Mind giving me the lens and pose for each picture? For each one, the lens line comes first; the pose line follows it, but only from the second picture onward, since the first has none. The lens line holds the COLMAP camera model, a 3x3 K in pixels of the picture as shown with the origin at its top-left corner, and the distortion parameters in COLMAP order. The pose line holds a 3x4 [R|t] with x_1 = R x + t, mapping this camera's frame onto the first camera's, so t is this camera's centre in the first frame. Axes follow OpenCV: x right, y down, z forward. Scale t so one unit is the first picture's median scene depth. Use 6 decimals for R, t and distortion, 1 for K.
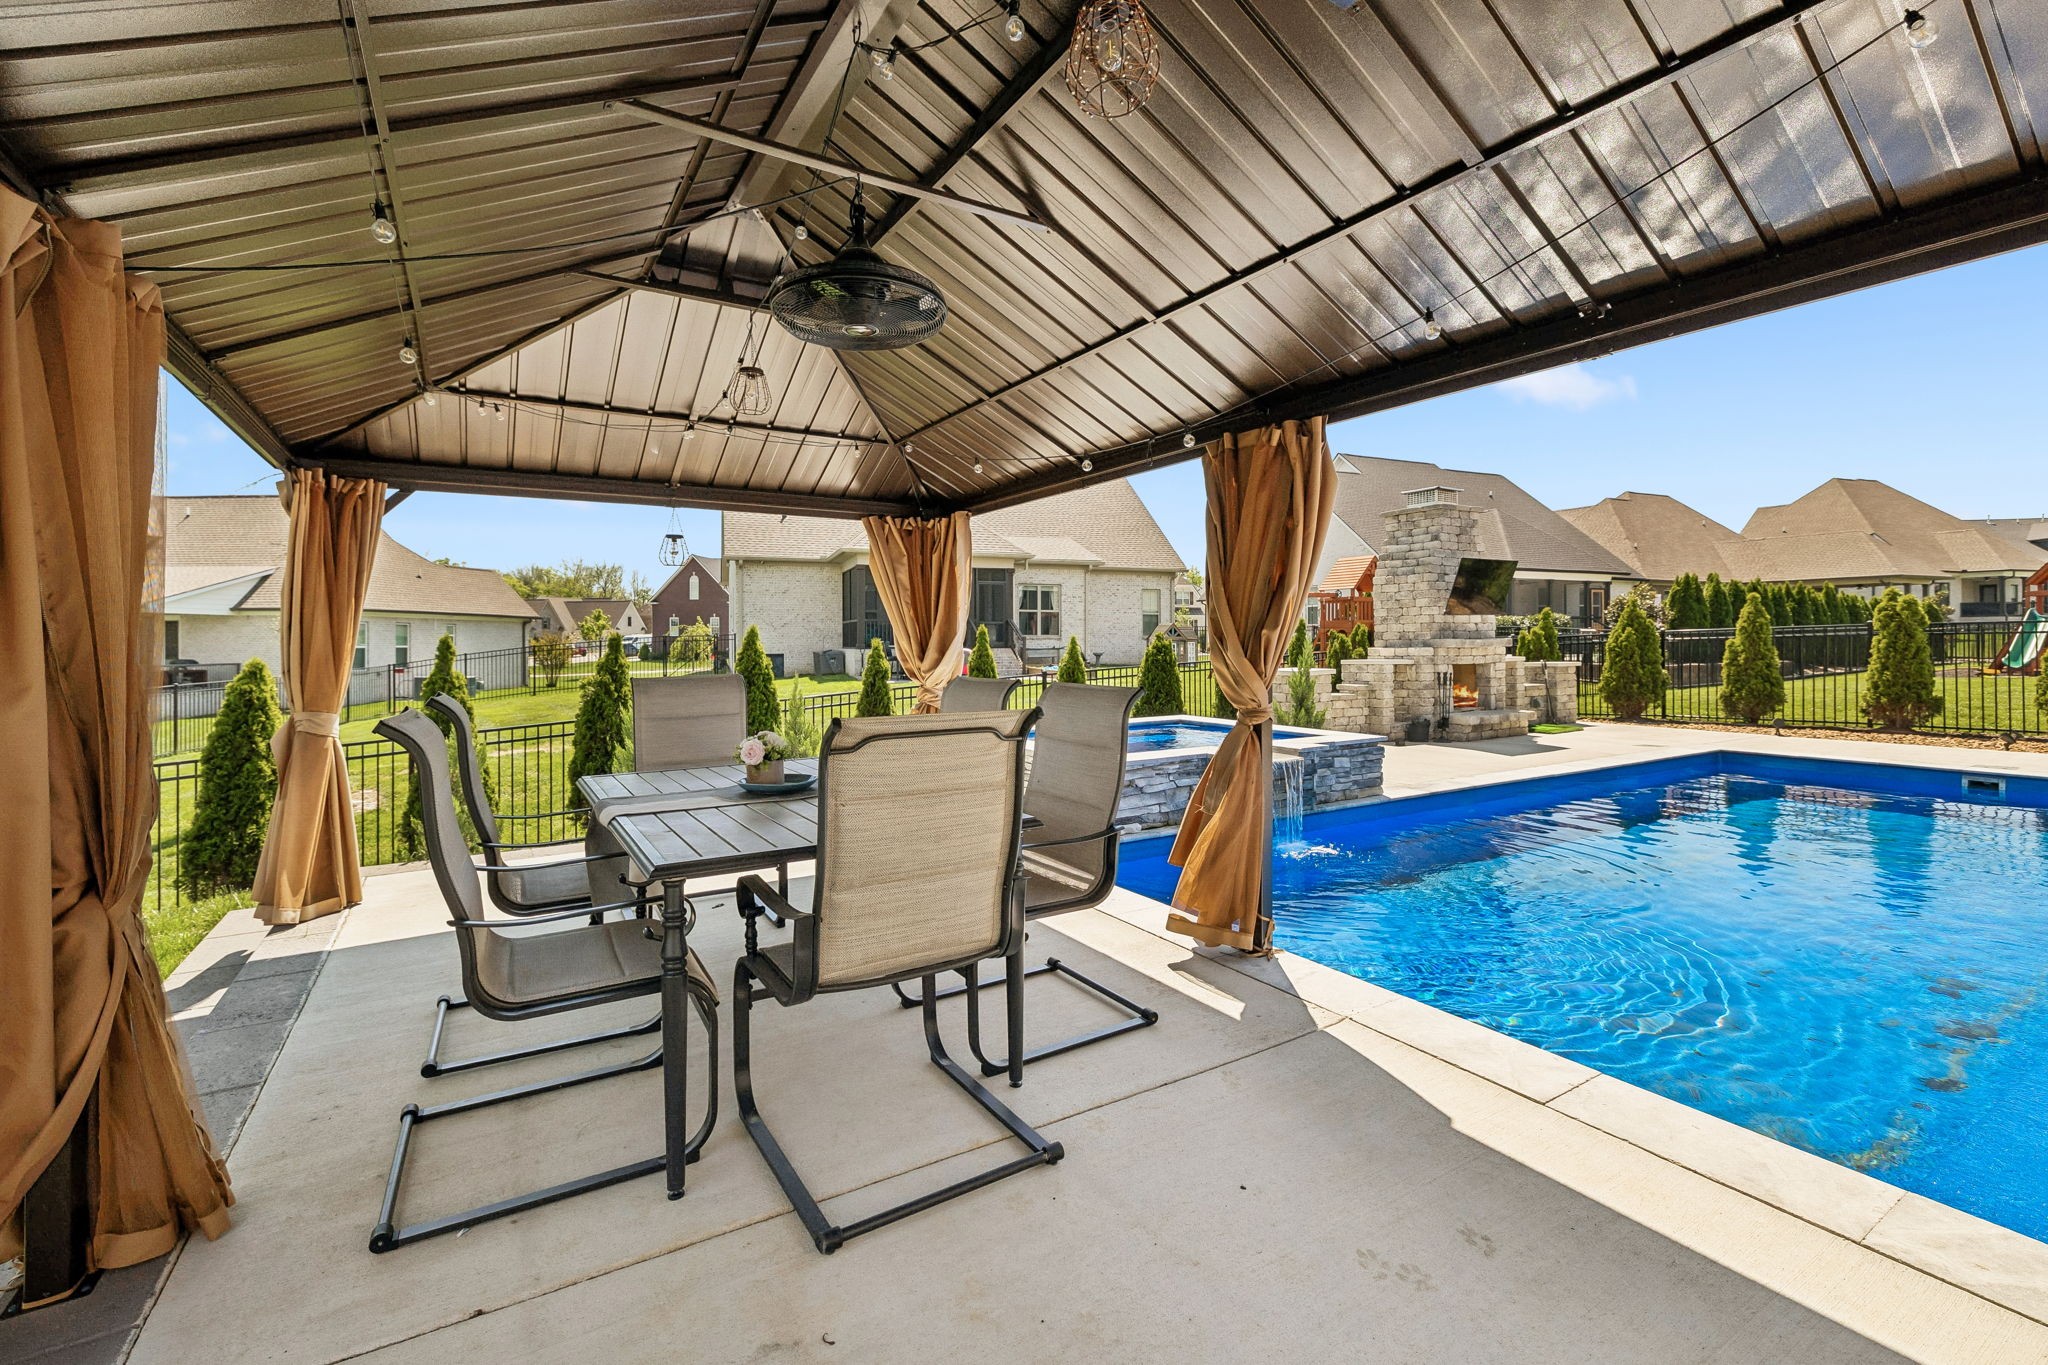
lens RADIAL K [[897.5, 0, 1009.4], [0, 897.5, 636.5], [0, 0, 1]] dist [0.000861, 0.000135]
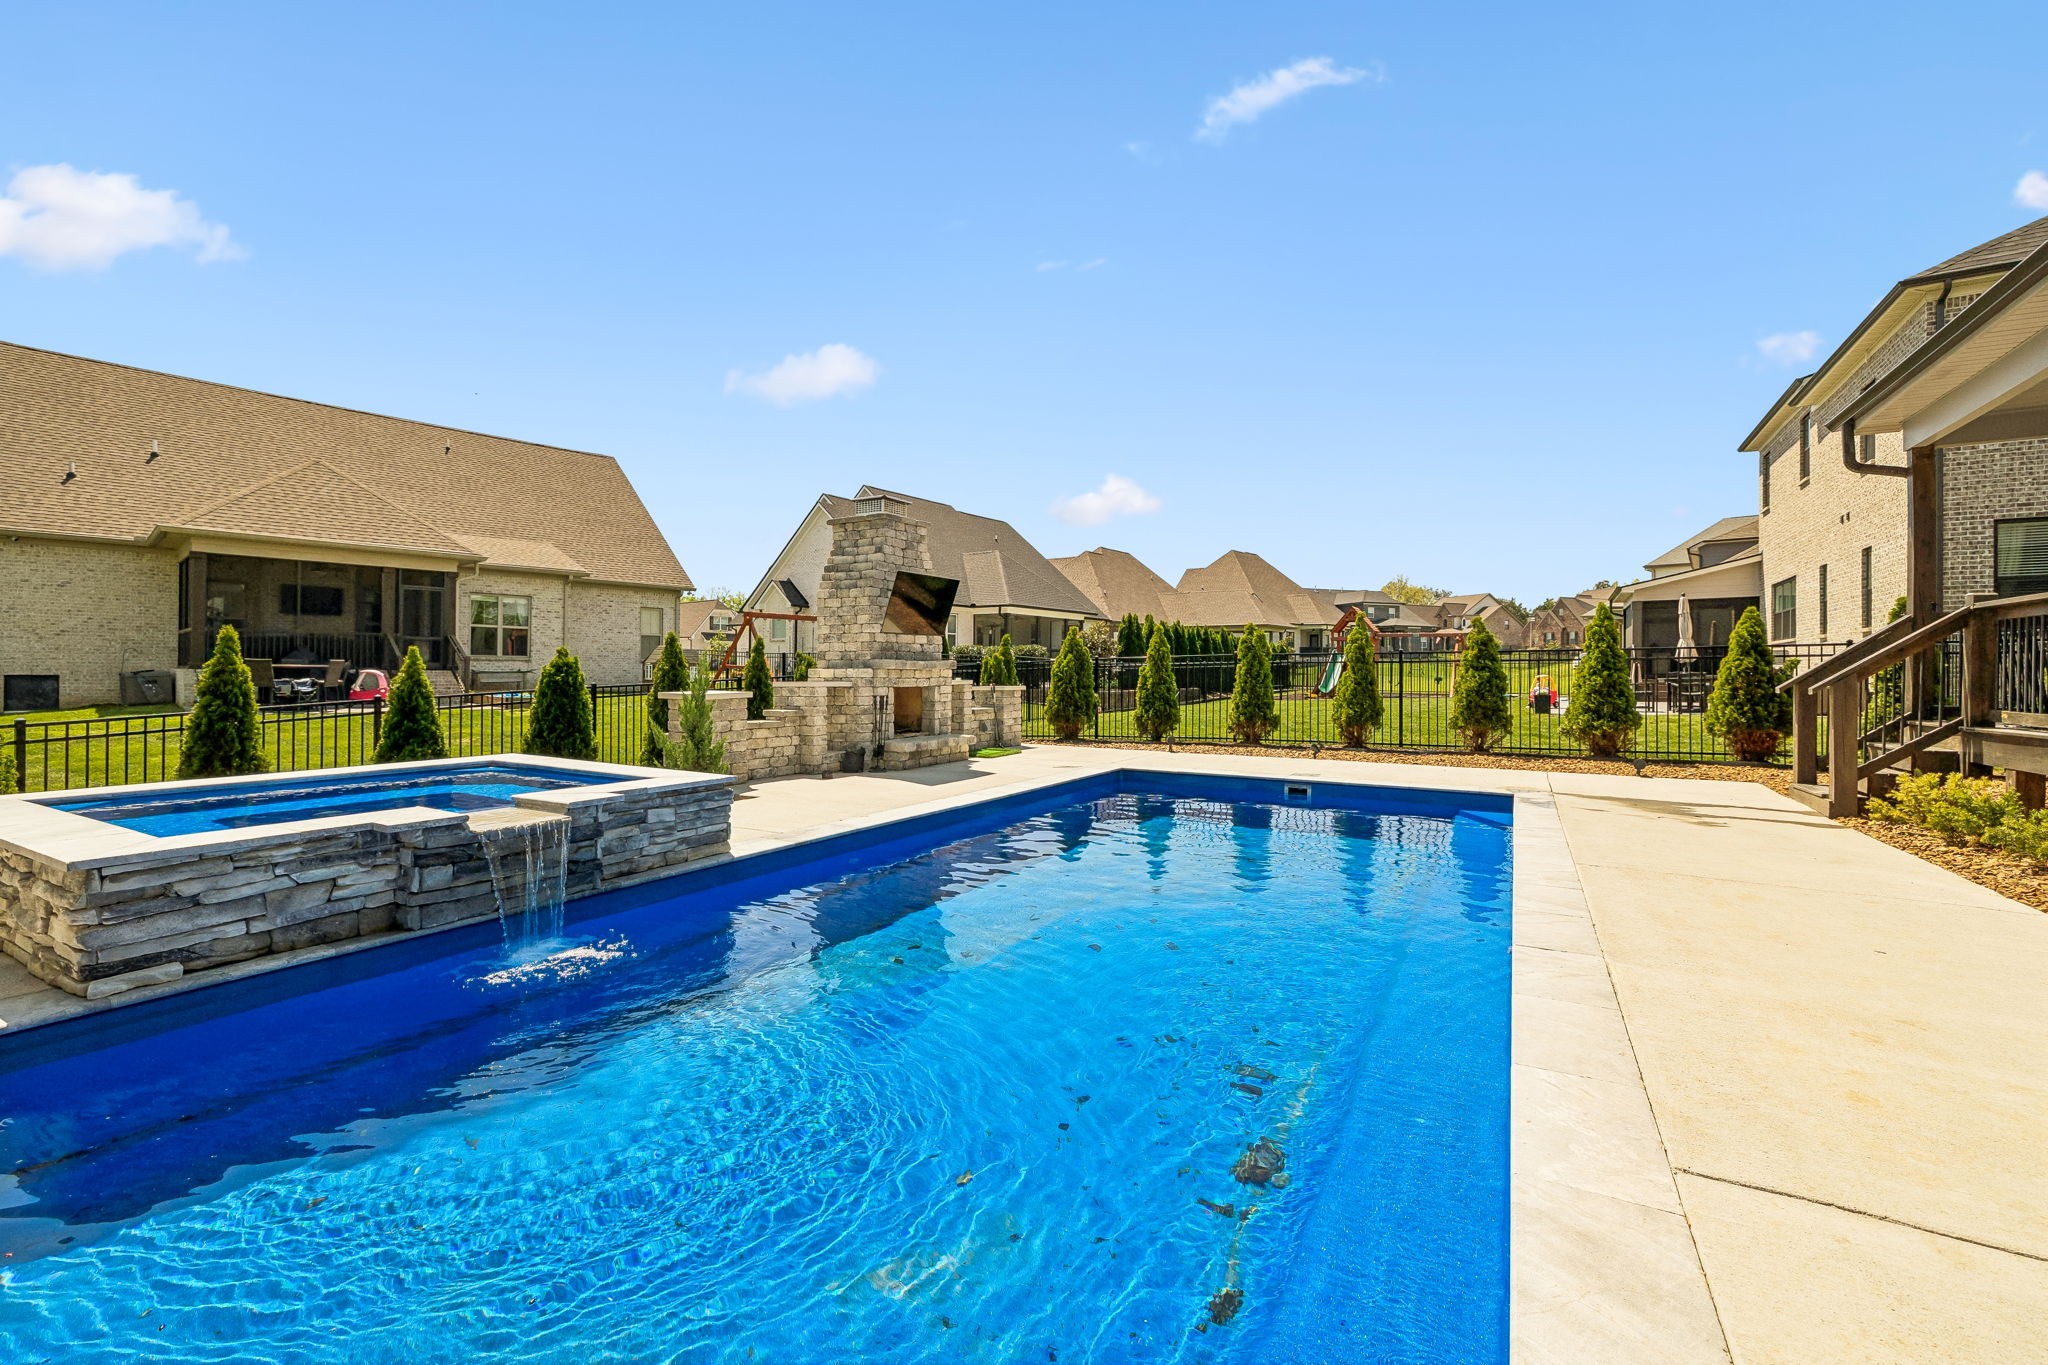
lens RADIAL K [[897.5, 0, 1022.1], [0, 897.5, 675.8], [0, 0, 1]] dist [0.000861, 0.000135]
pose [[0.870928, 0.008361, 0.491339, 0.140322], [-0.014492, 0.999857, 0.008672, 0.008405], [-0.491197, -0.014673, 0.870925, 0.115923]]
